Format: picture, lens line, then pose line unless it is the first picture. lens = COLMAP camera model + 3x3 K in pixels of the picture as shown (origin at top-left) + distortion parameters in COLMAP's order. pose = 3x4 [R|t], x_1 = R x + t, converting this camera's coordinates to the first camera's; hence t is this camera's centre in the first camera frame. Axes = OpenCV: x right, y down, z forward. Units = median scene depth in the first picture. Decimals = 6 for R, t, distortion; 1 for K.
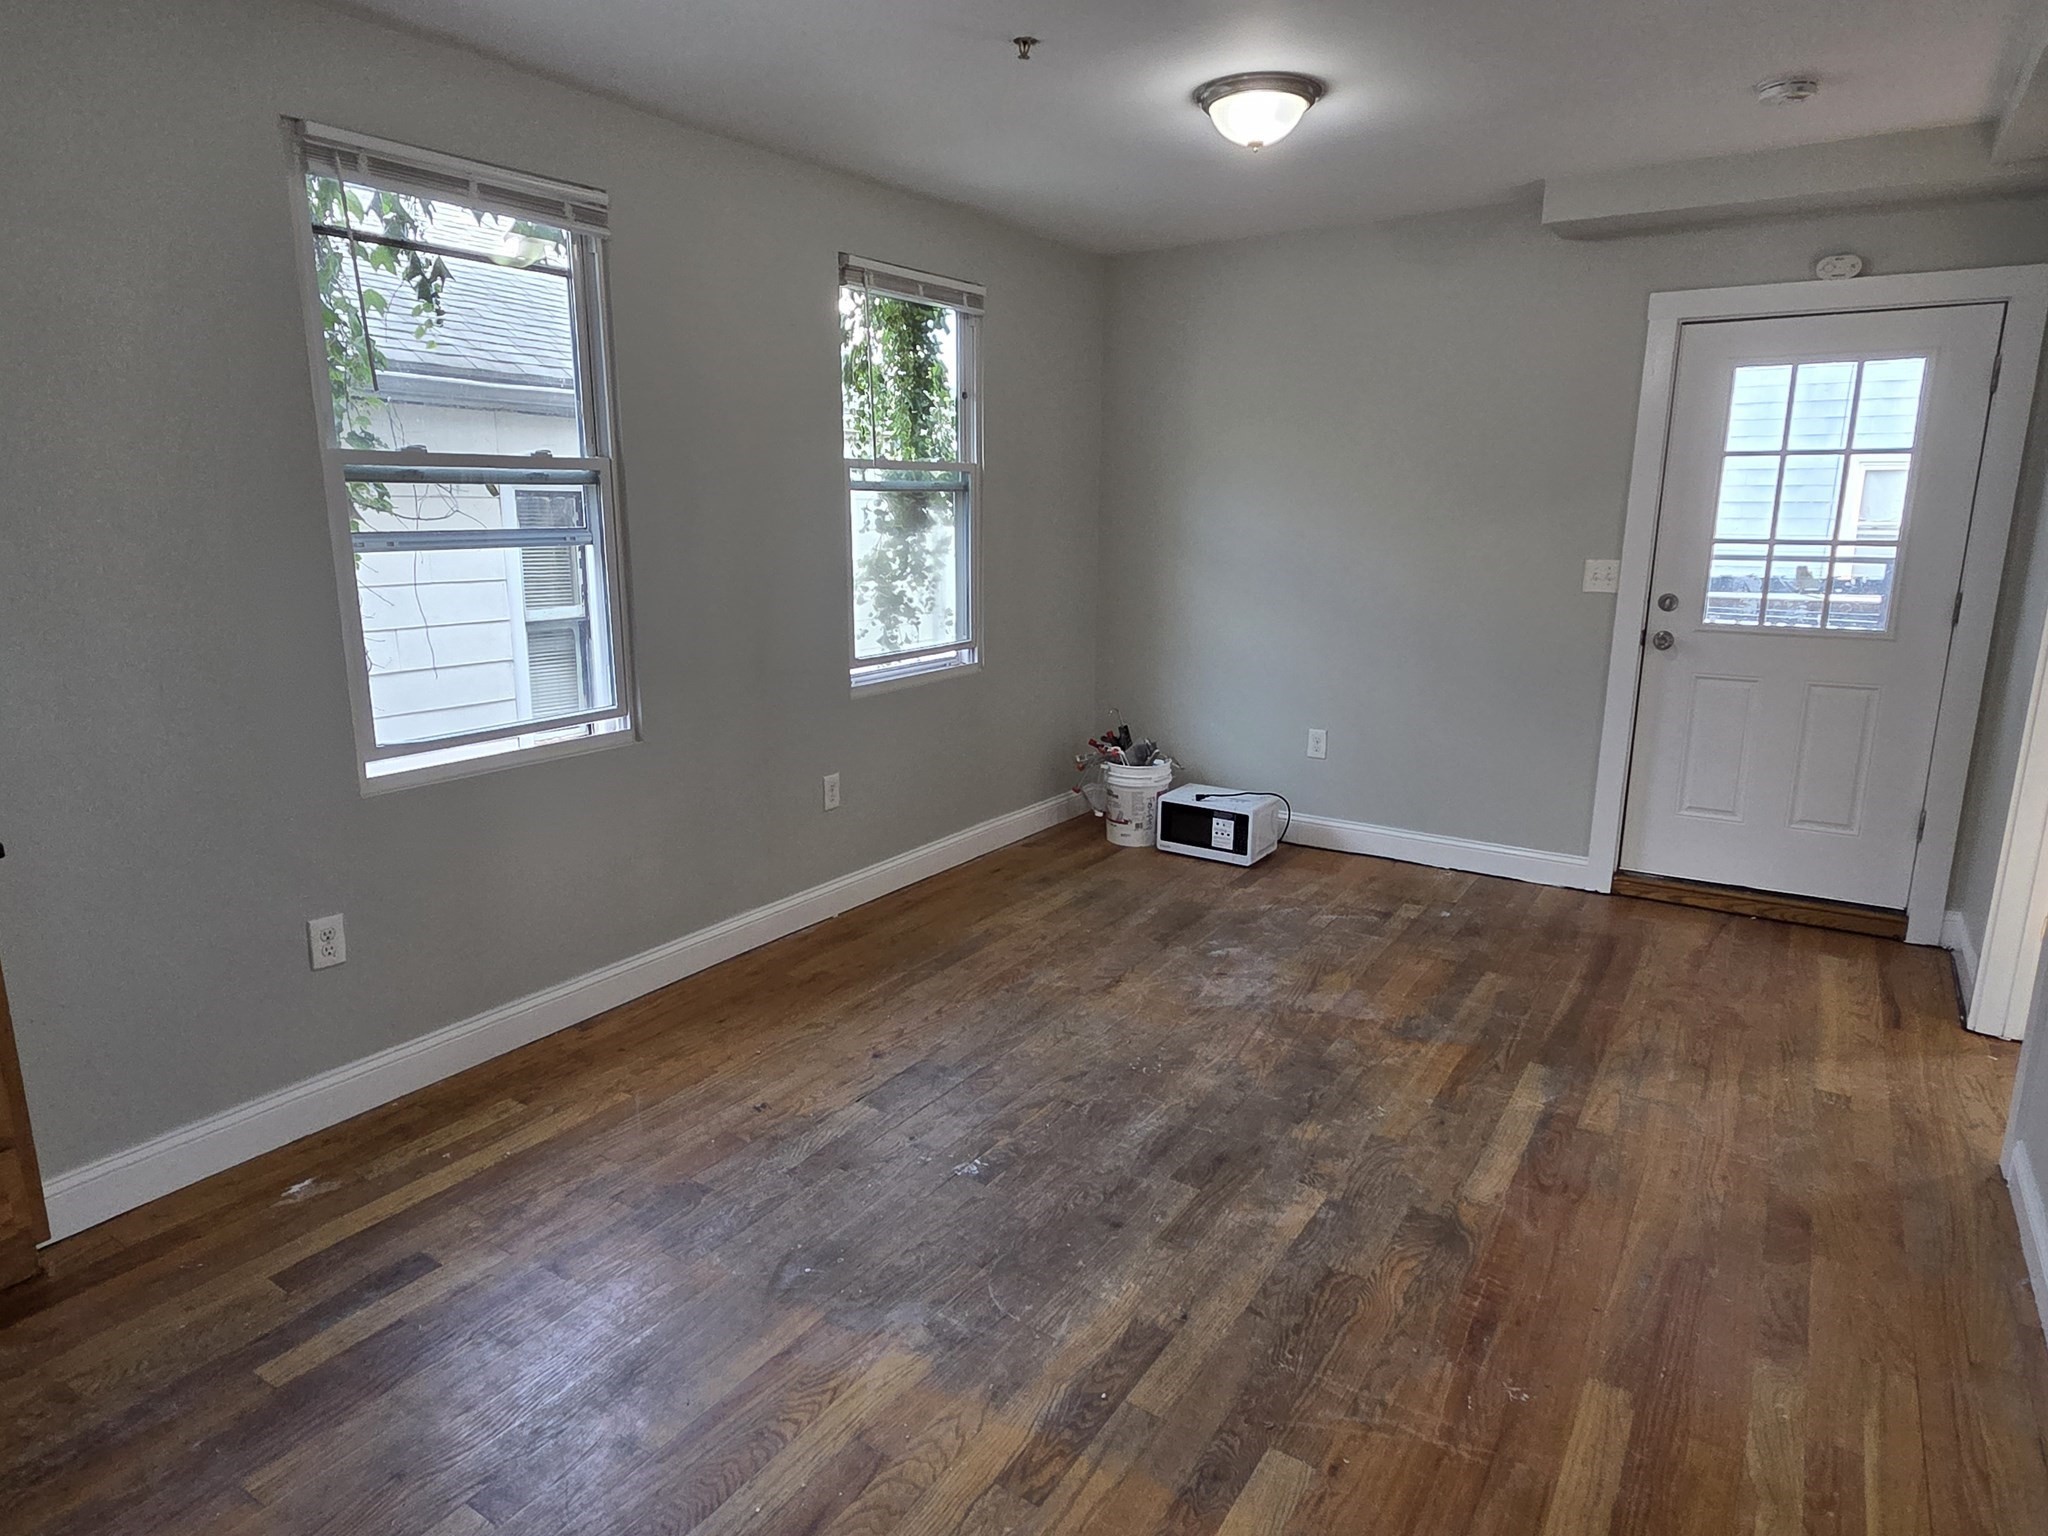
lens RADIAL K [[1186.0, 0, 1024.0], [0, 1186.0, 768.0], [0, 0, 1]] dist [-0.000358, -0.001064]
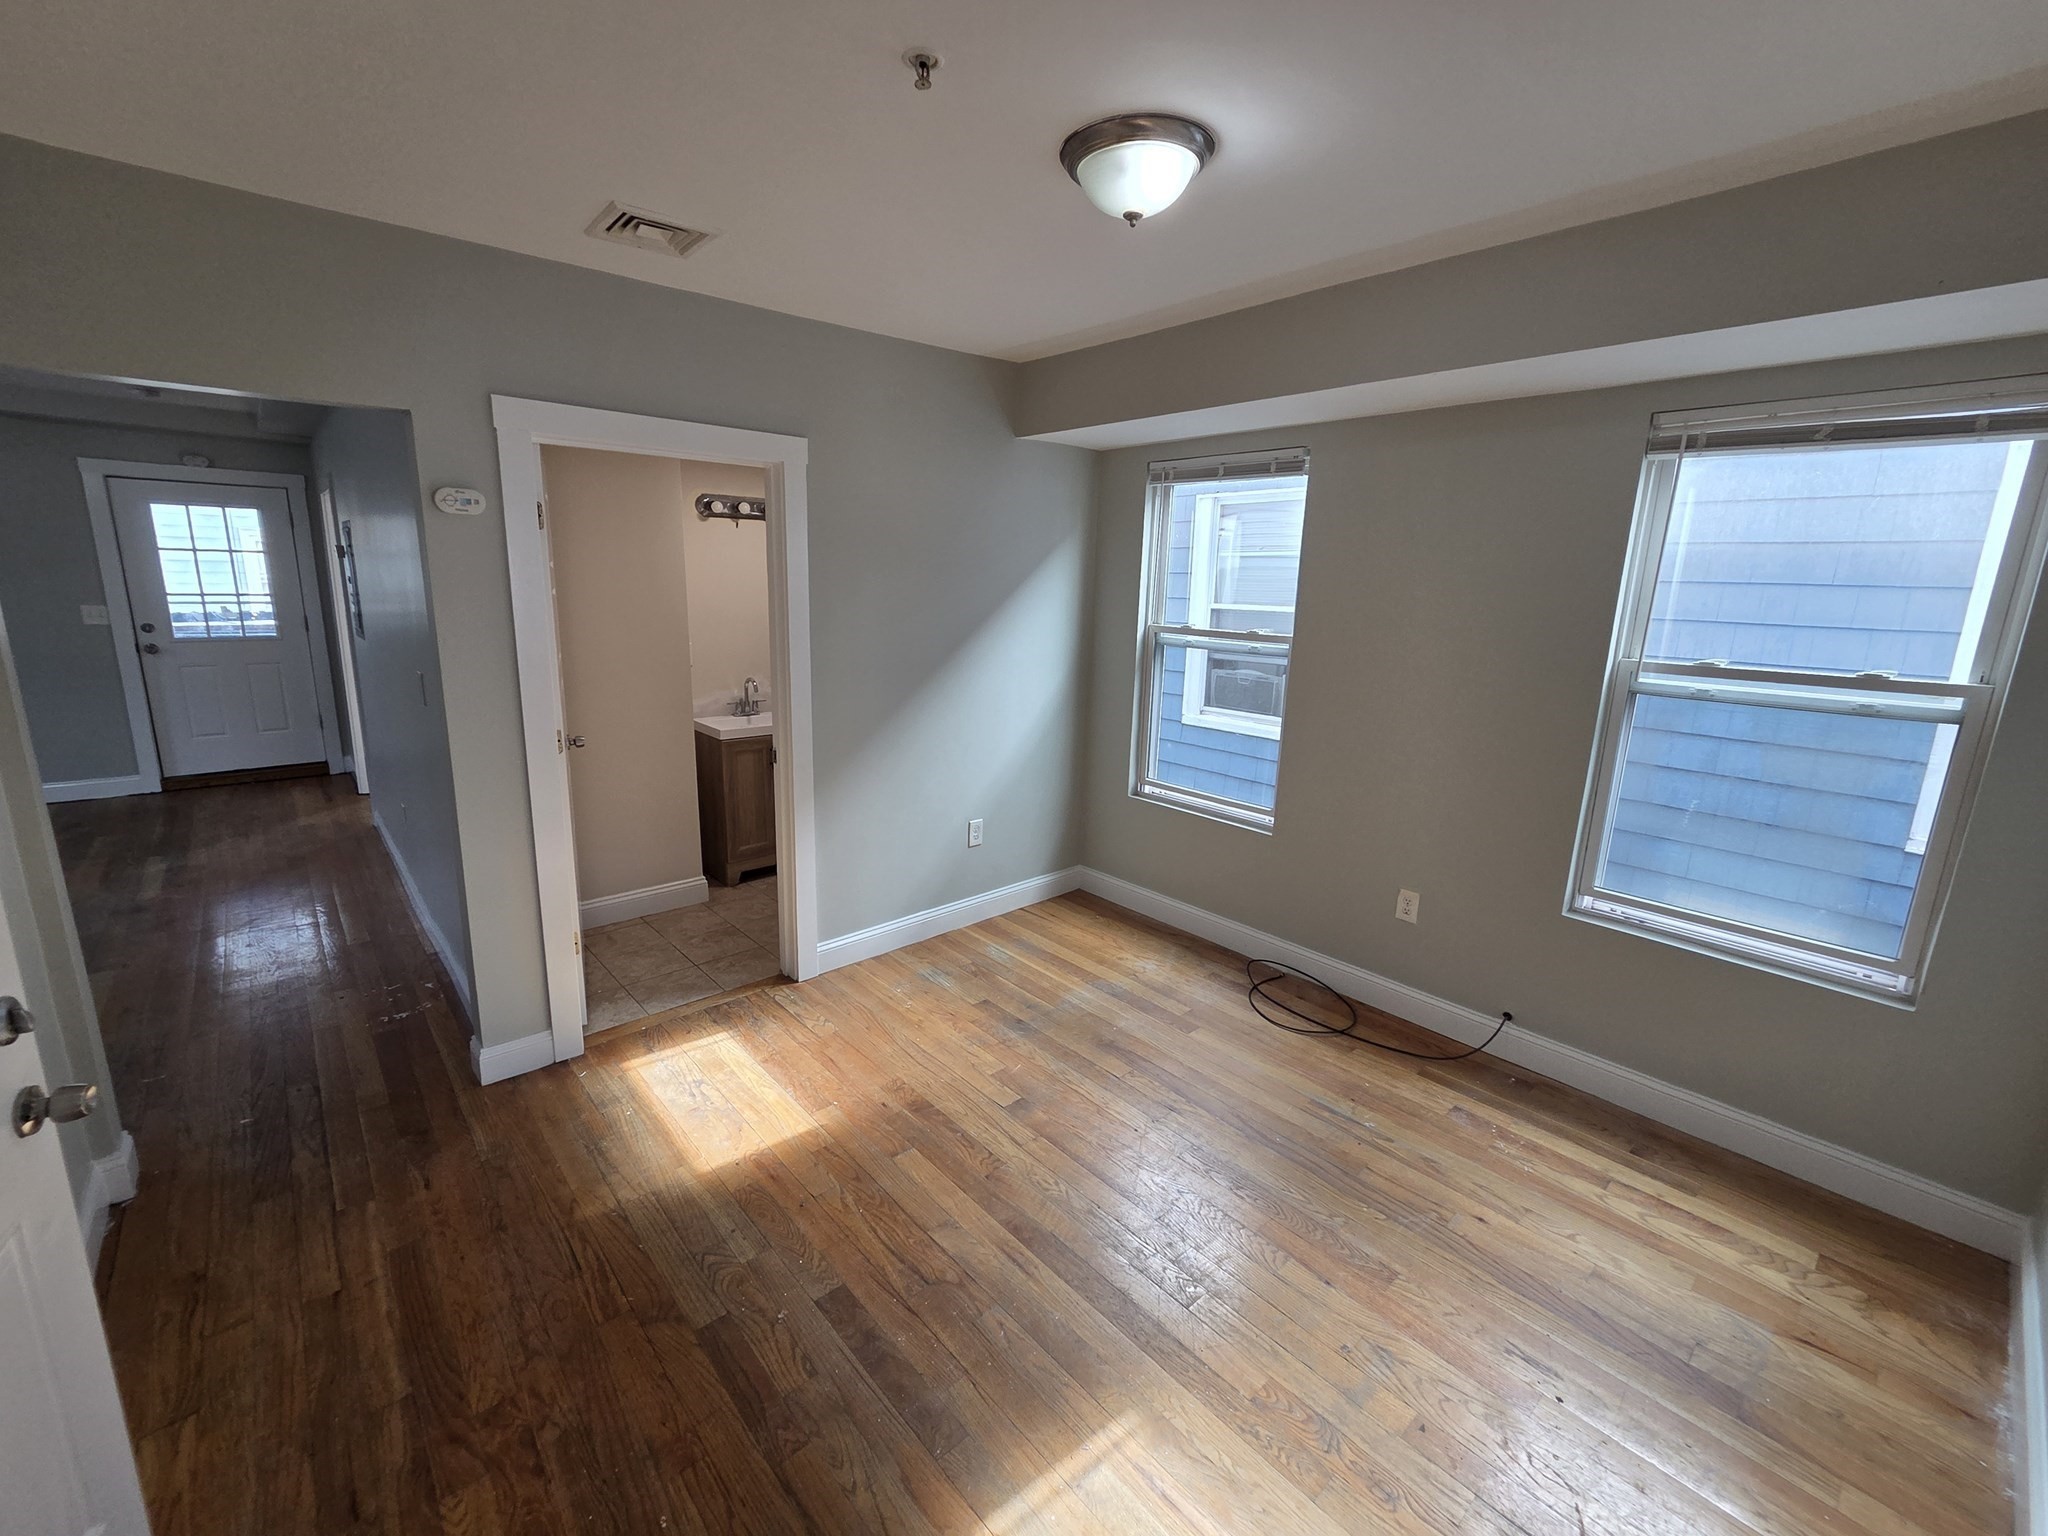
lens RADIAL K [[855.8, 0, 1001.4], [0, 855.8, 763.7], [0, 0, 1]] dist [0.002211, 0.000609]
pose [[0.272171, -0.201705, 0.940871, -0.411029], [0.182180, 0.970901, 0.155442, 0.103920], [-0.944846, 0.129101, 0.300998, -0.656508]]
